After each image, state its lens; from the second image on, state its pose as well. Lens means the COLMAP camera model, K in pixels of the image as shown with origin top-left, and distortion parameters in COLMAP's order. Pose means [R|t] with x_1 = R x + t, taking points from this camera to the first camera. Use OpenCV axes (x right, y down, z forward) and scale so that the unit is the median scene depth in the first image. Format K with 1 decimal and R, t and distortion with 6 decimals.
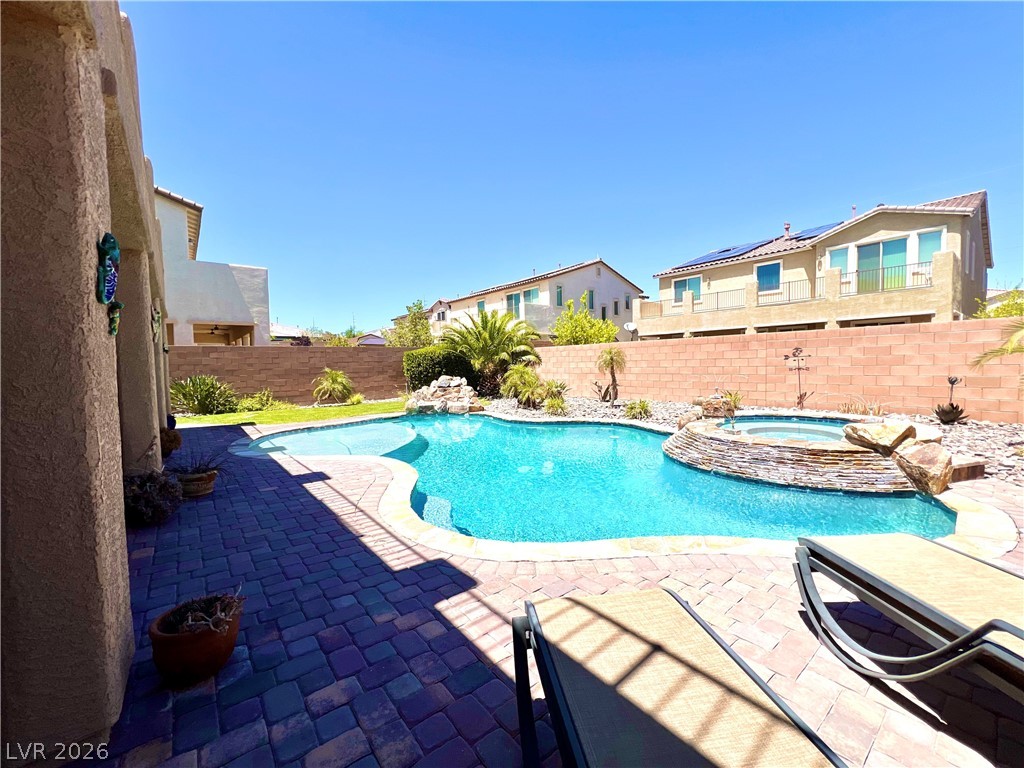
lens RADIAL K [[424.1, 0, 510.4], [0, 424.1, 379.2], [0, 0, 1]] dist [-0.002932, 0.001386]
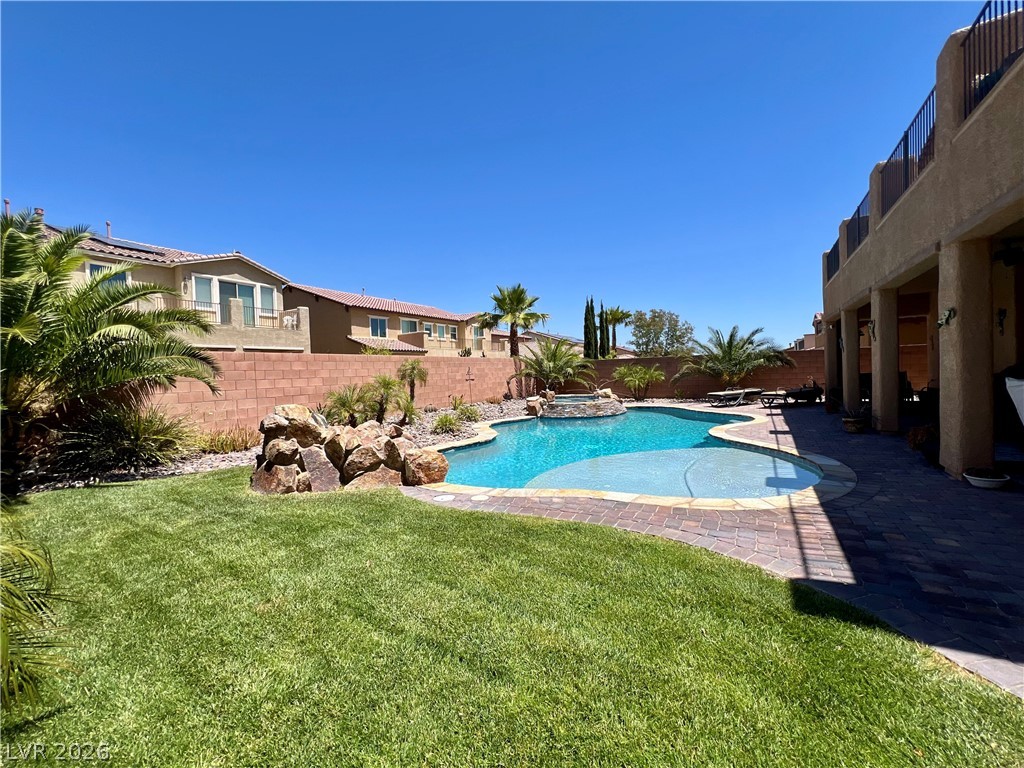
lens RADIAL K [[409.2, 0, 515.9], [0, 409.2, 380.4], [0, 0, 1]] dist [-0.002598, 0.000716]
pose [[-0.366333, 0.014436, 0.930372, -0.566237], [0.075875, 0.997013, 0.014405, -0.020223], [-0.927385, 0.075869, -0.366334, 0.900443]]
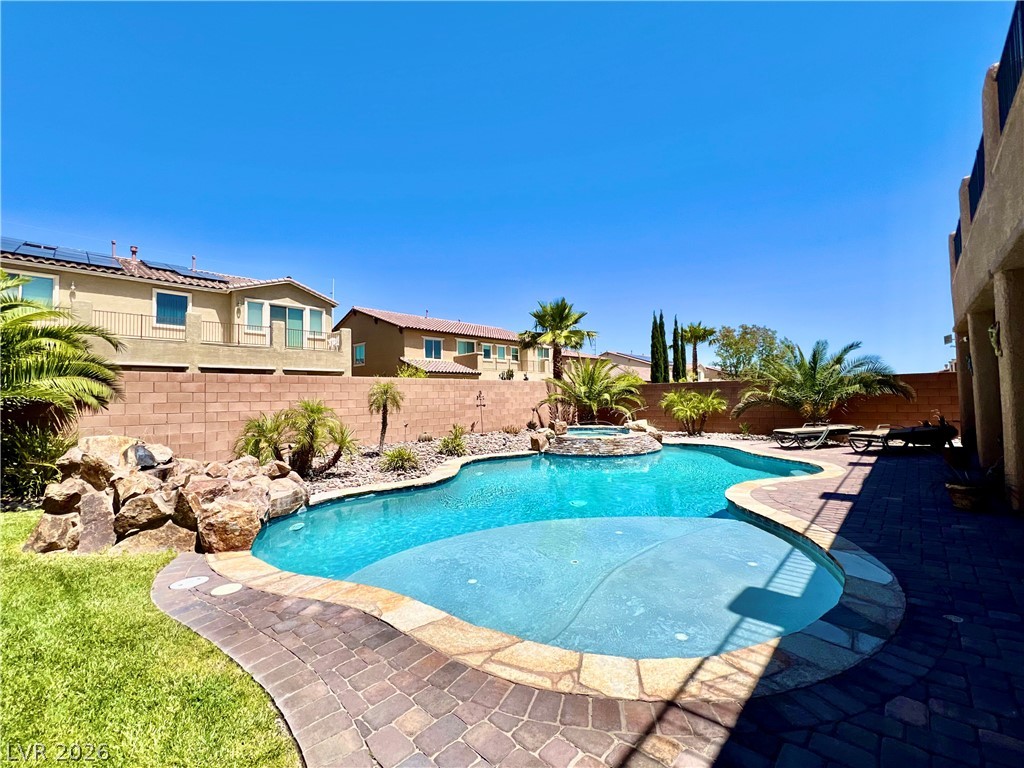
lens RADIAL K [[424.1, 0, 516.9], [0, 424.1, 383.8], [0, 0, 1]] dist [-0.002932, 0.001386]
pose [[-0.159002, 0.056471, 0.985662, -0.508250], [0.058835, 0.997130, -0.047637, -0.014280], [-0.985524, 0.050417, -0.161868, 0.703144]]
